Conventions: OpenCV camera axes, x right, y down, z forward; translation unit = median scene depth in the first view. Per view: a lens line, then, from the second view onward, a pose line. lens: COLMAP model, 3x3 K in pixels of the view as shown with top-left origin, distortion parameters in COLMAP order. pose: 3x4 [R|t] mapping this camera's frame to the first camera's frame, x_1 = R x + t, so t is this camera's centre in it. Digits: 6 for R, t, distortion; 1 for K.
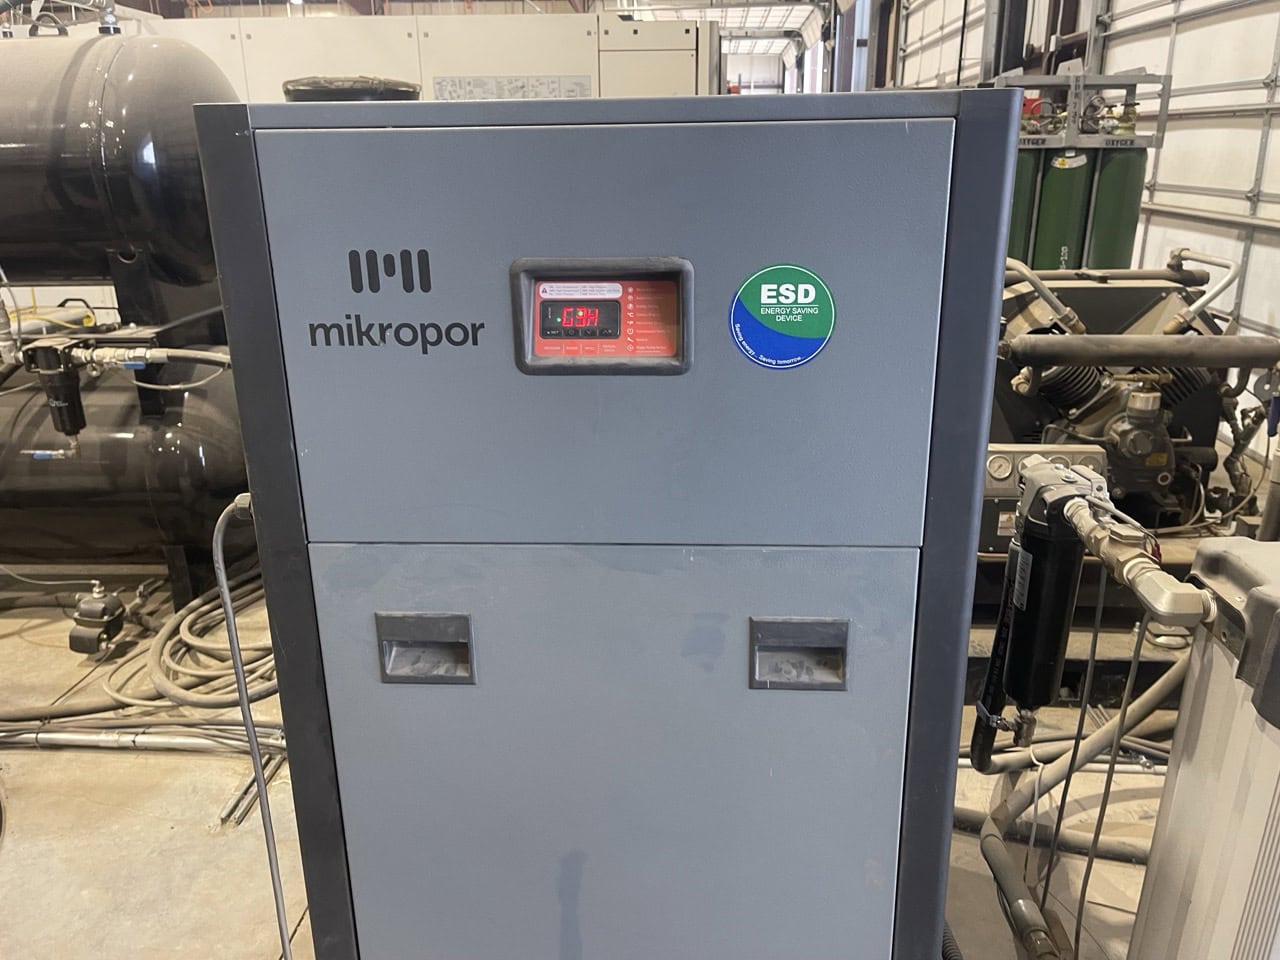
lens RADIAL K [[978.2, 0, 641.8], [0, 978.2, 475.7], [0, 0, 1]] dist [0.073749, -0.098394]
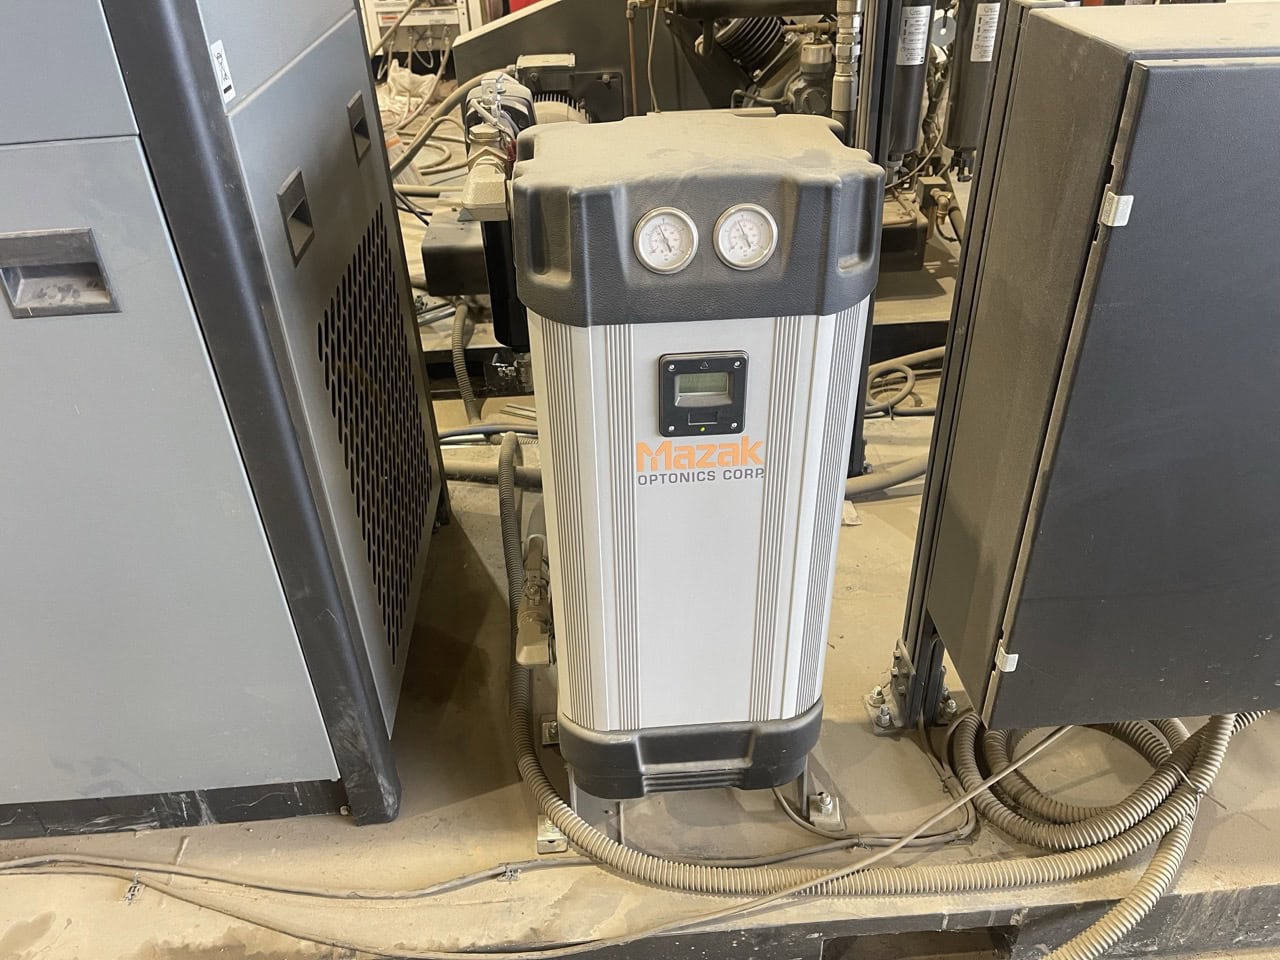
lens RADIAL K [[978.2, 0, 649.8], [0, 978.2, 479.1], [0, 0, 1]] dist [0.073749, -0.098394]
pose [[0.990921, -0.089250, 0.100544, 0.558264], [0.059895, 0.962612, 0.264180, 0.145781], [-0.120363, -0.255759, 0.959218, 0.013751]]
